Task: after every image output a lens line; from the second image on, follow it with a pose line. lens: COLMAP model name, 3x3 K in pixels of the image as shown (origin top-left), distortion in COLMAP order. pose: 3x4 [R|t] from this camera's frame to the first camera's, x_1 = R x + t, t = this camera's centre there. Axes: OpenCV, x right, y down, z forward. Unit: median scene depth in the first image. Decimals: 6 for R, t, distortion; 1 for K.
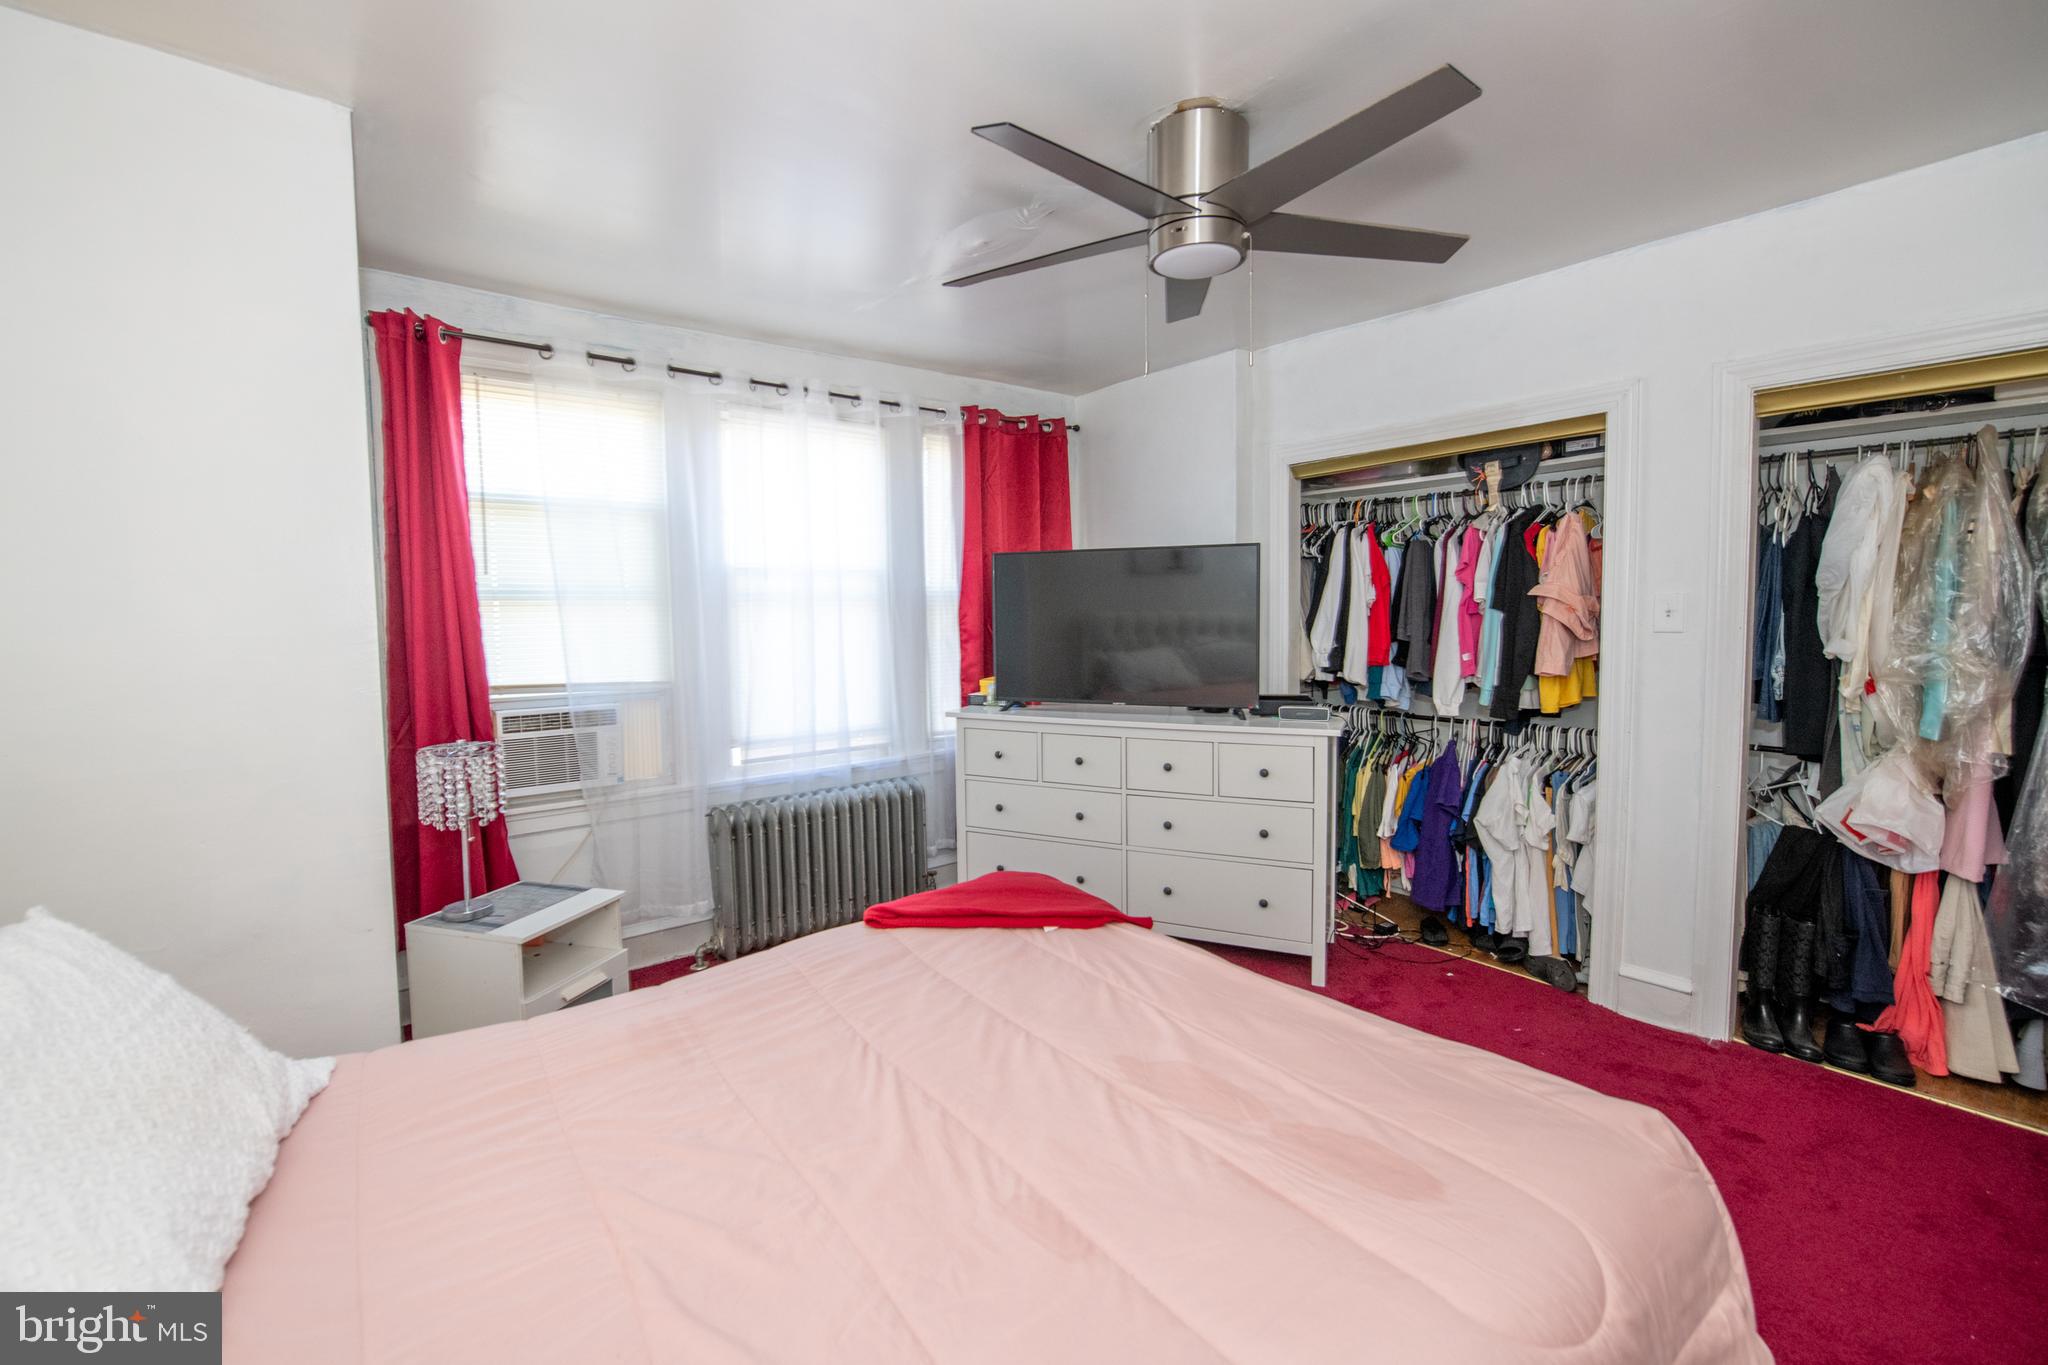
lens RADIAL K [[828.4, 0, 1022.3], [0, 828.4, 662.6], [0, 0, 1]] dist [-0.017295, -0.000233]
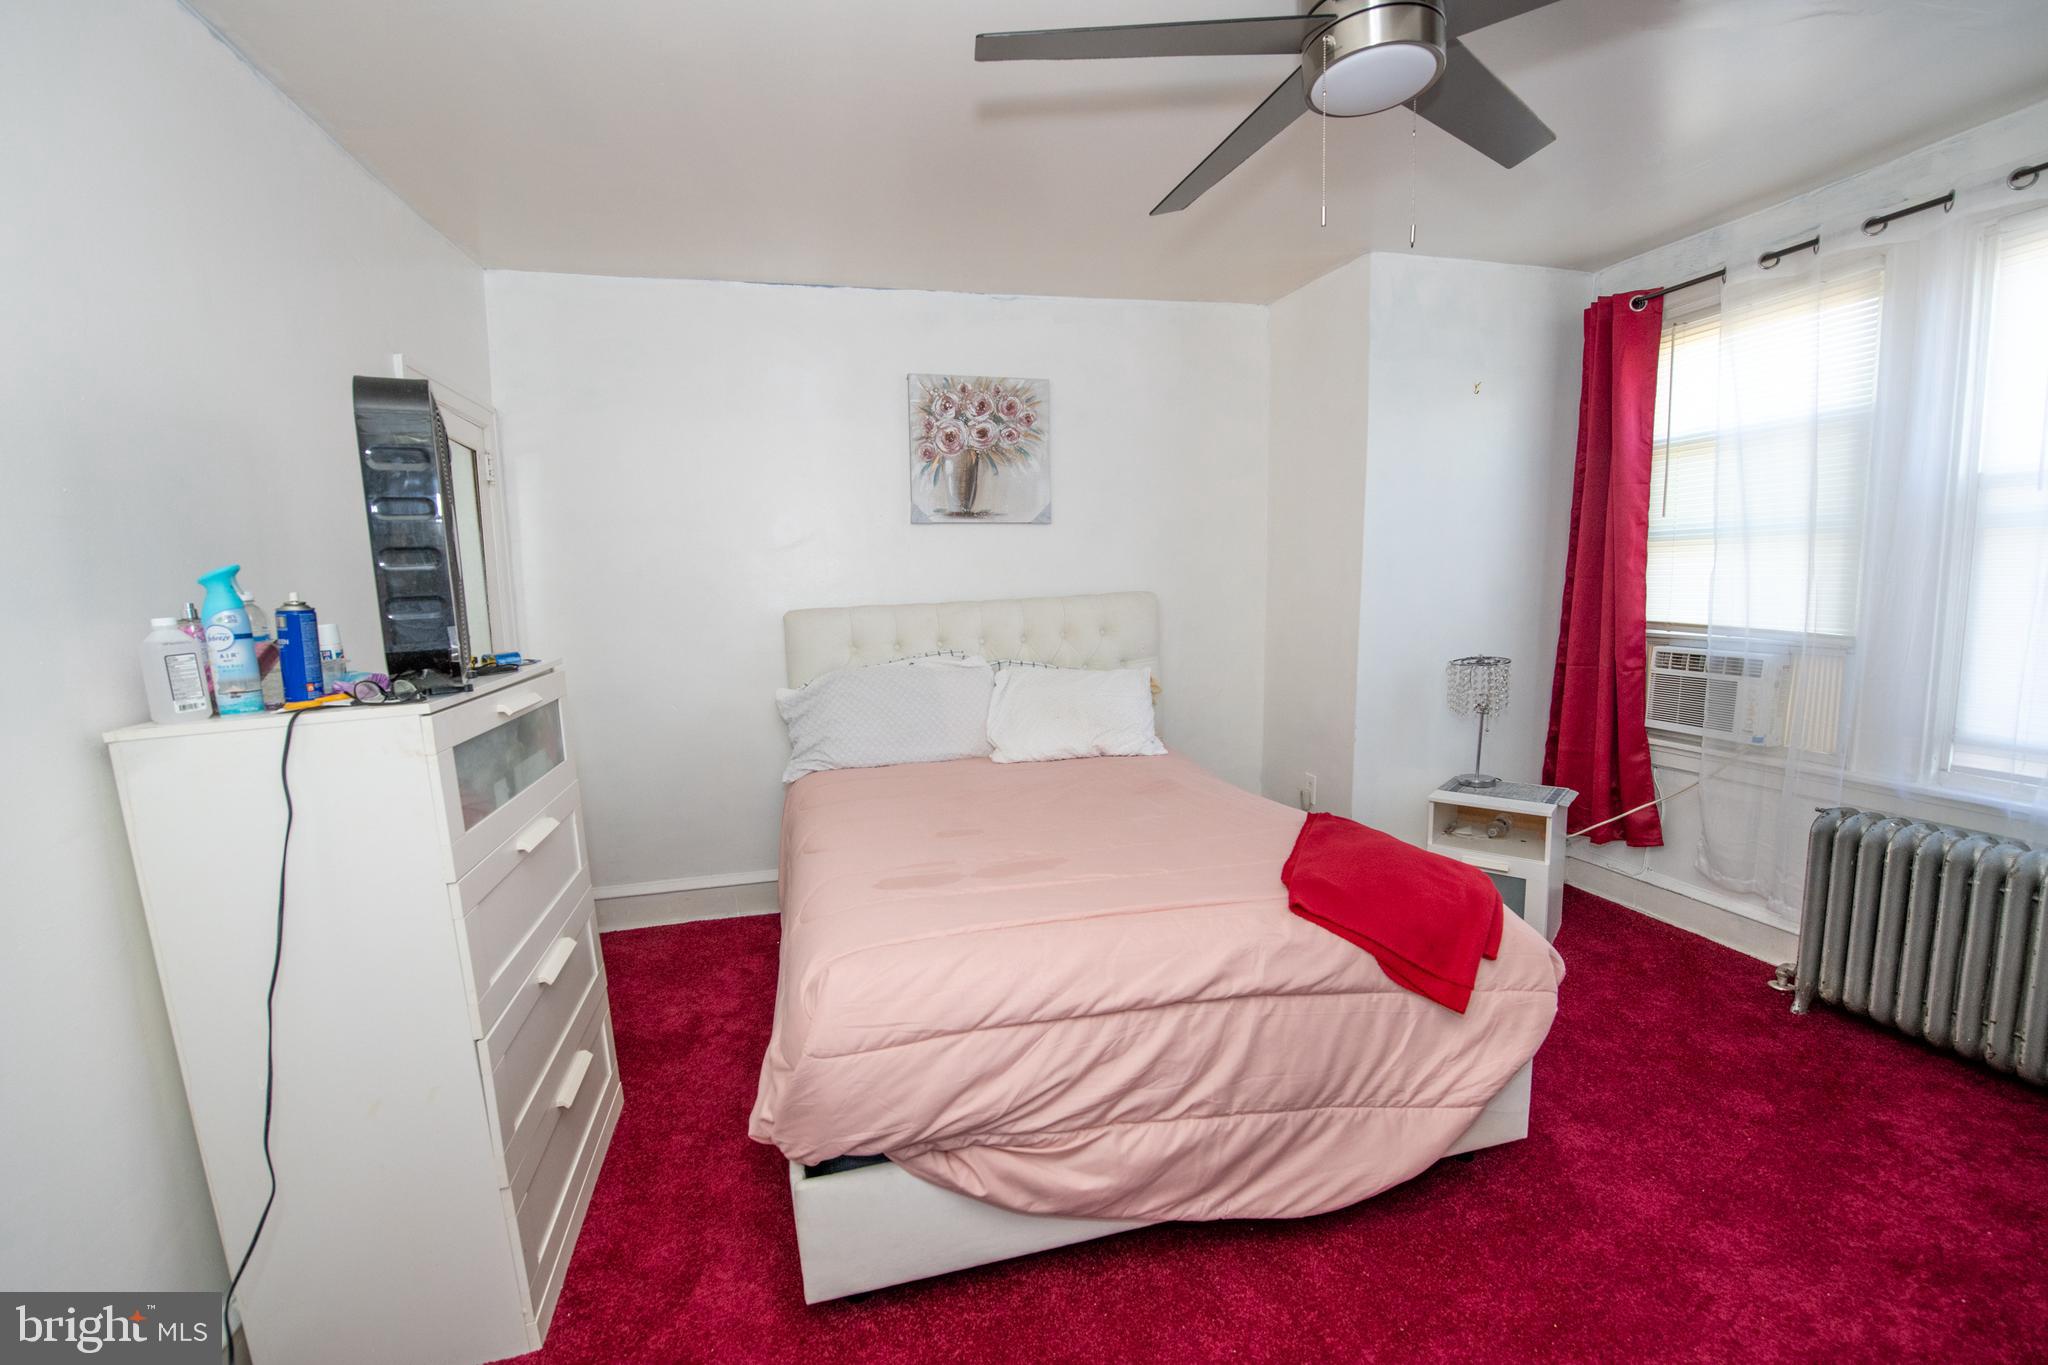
lens RADIAL K [[855.5, 0, 1025.4], [0, 855.5, 680.4], [0, 0, 1]] dist [-0.016455, -0.000772]
pose [[-0.397196, 0.131347, -0.908286, 0.642681], [-0.023162, 0.987955, 0.152997, -0.042389], [0.917441, 0.081808, -0.389370, 0.629629]]
